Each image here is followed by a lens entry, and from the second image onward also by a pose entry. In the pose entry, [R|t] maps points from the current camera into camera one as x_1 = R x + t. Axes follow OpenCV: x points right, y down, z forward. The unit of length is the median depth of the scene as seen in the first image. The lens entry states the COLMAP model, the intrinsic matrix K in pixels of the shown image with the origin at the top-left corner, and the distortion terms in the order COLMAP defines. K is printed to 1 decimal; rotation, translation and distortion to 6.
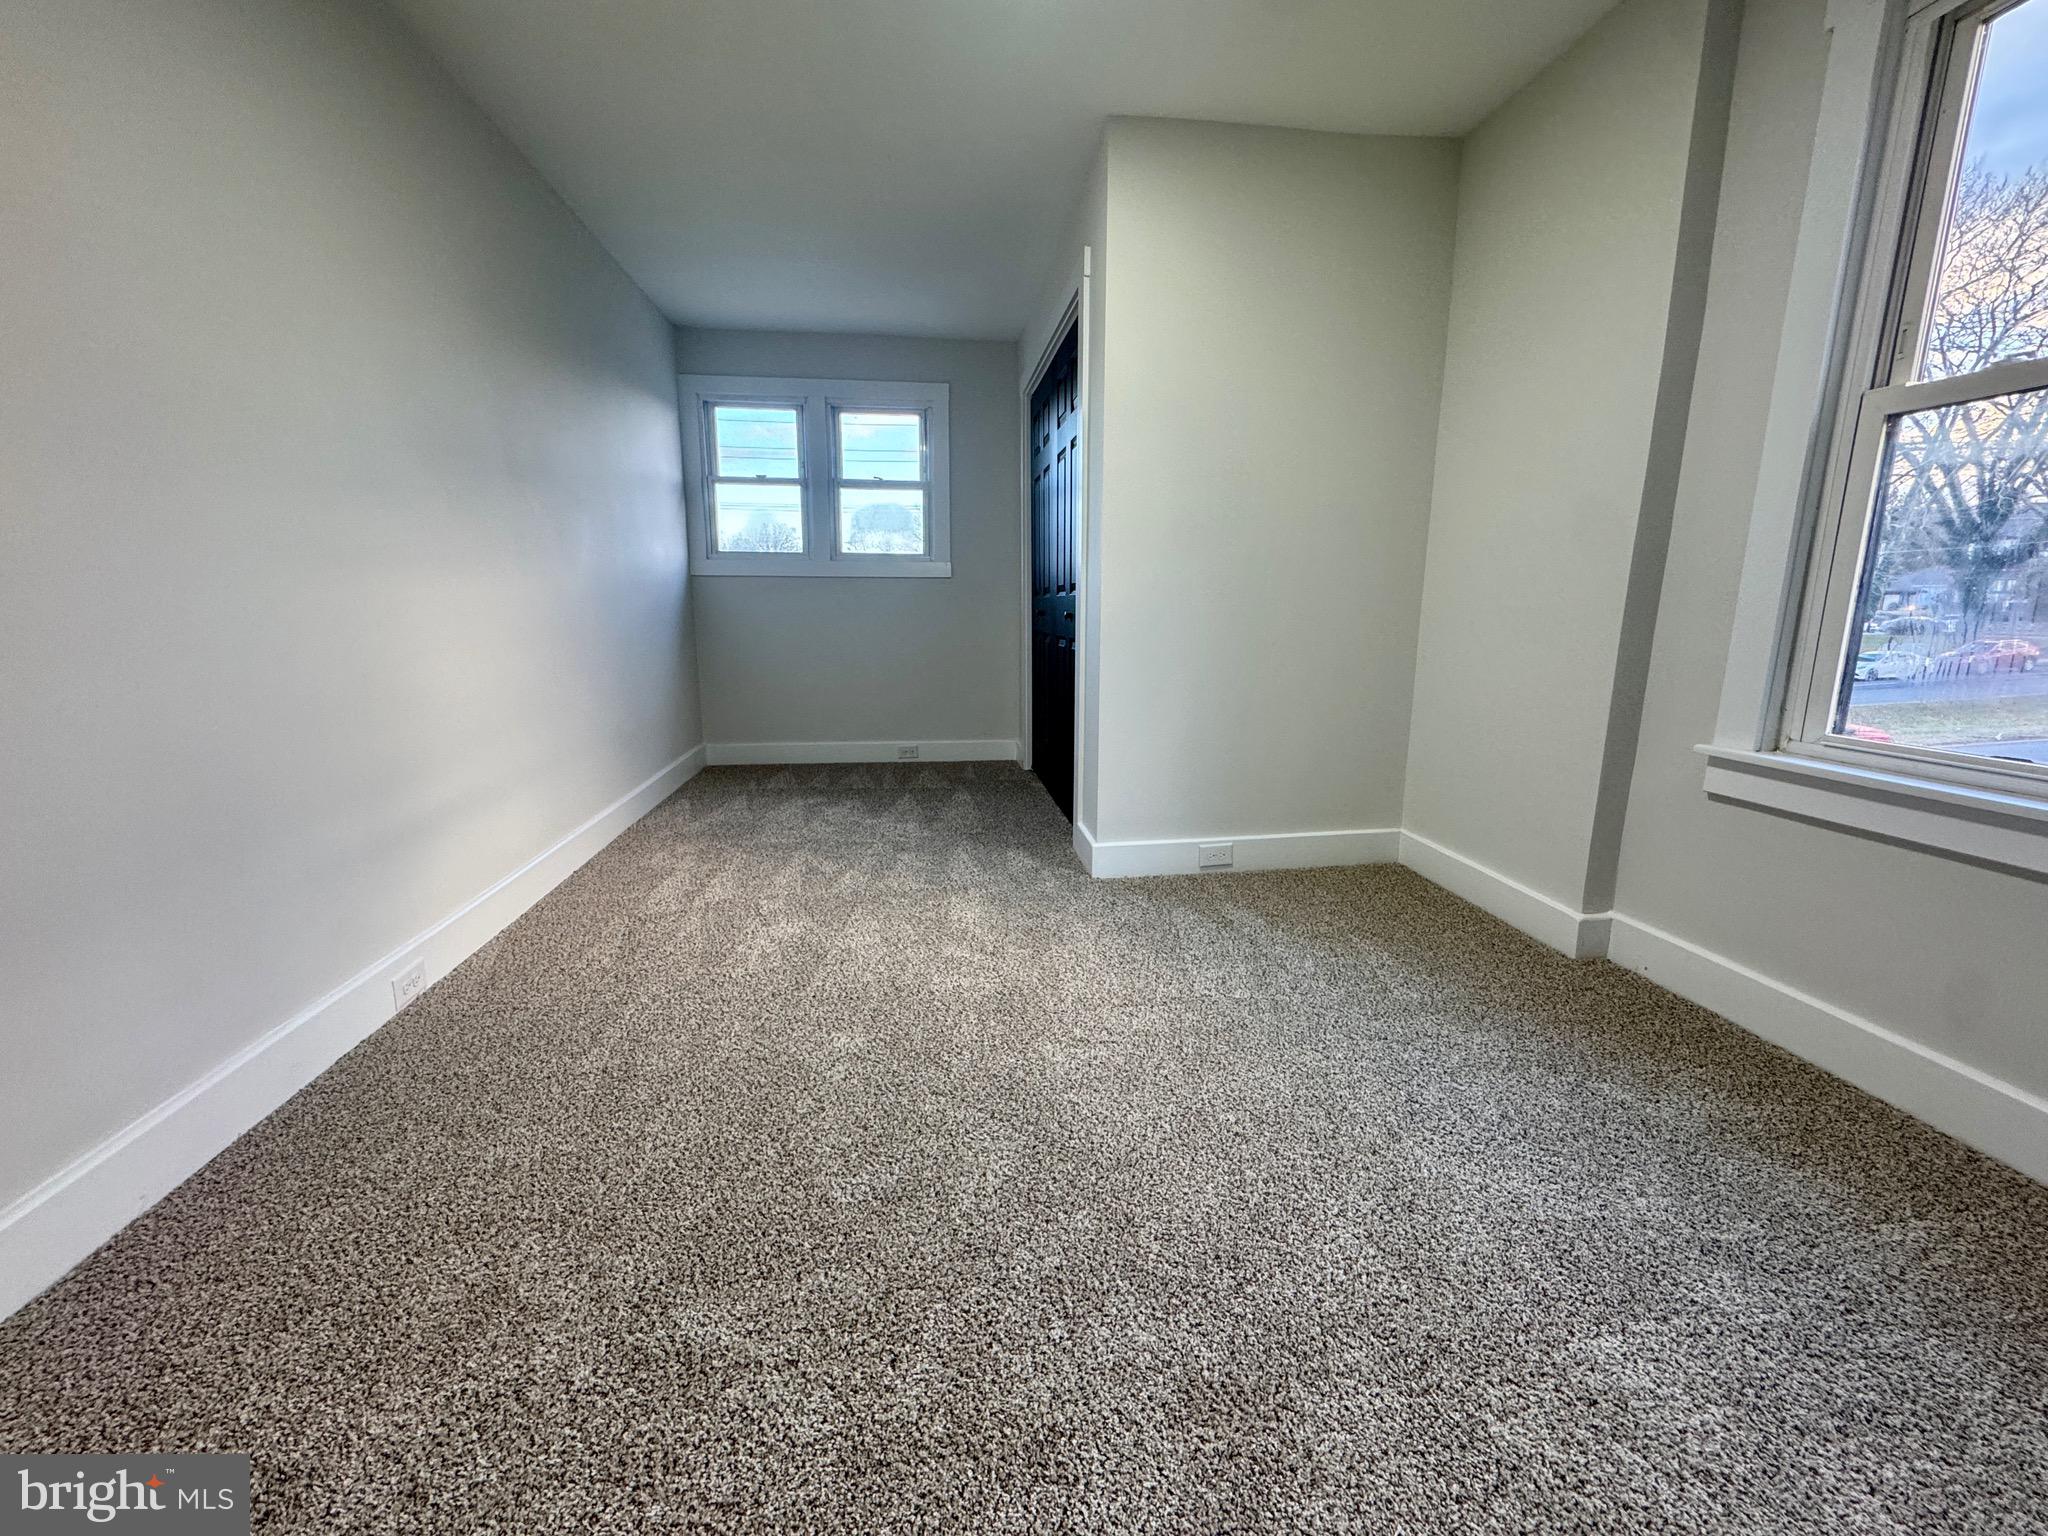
lens RADIAL K [[829.5, 0, 1021.2], [0, 829.5, 762.9], [0, 0, 1]] dist [-0.004211, 0.000869]
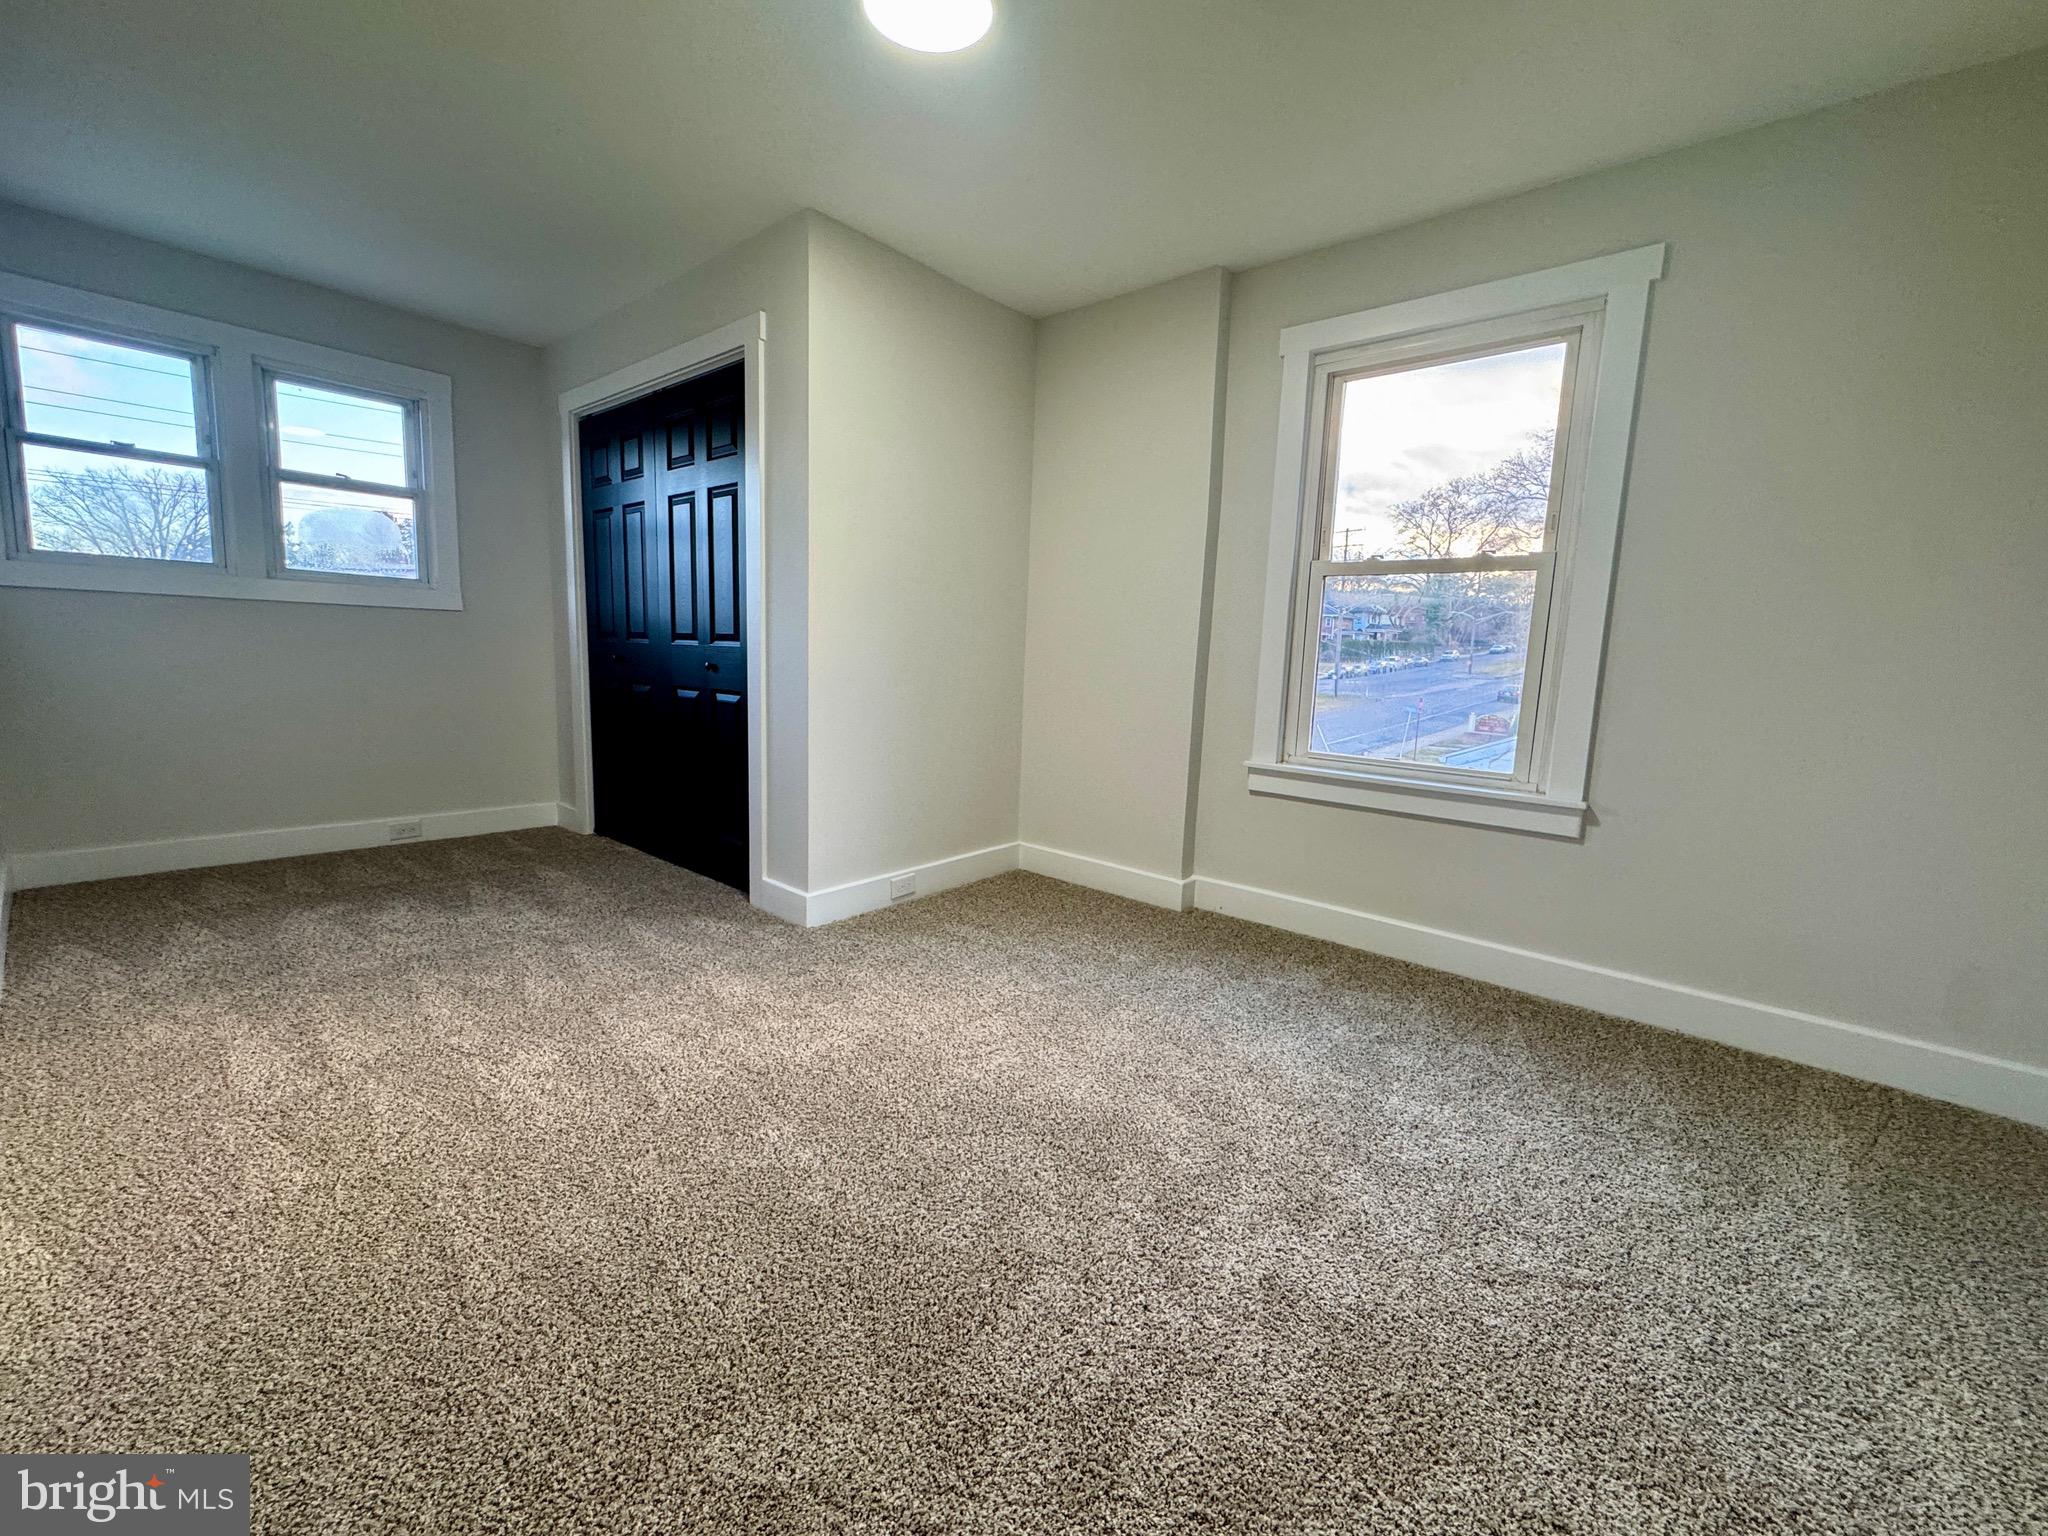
lens RADIAL K [[829.5, 0, 1028.3], [0, 829.5, 761.7], [0, 0, 1]] dist [-0.004211, 0.000869]
pose [[0.739424, -0.062587, 0.670325, -0.383118], [0.091445, 0.995779, -0.007897, -0.031014], [-0.667001, 0.067137, 0.742026, 0.056634]]
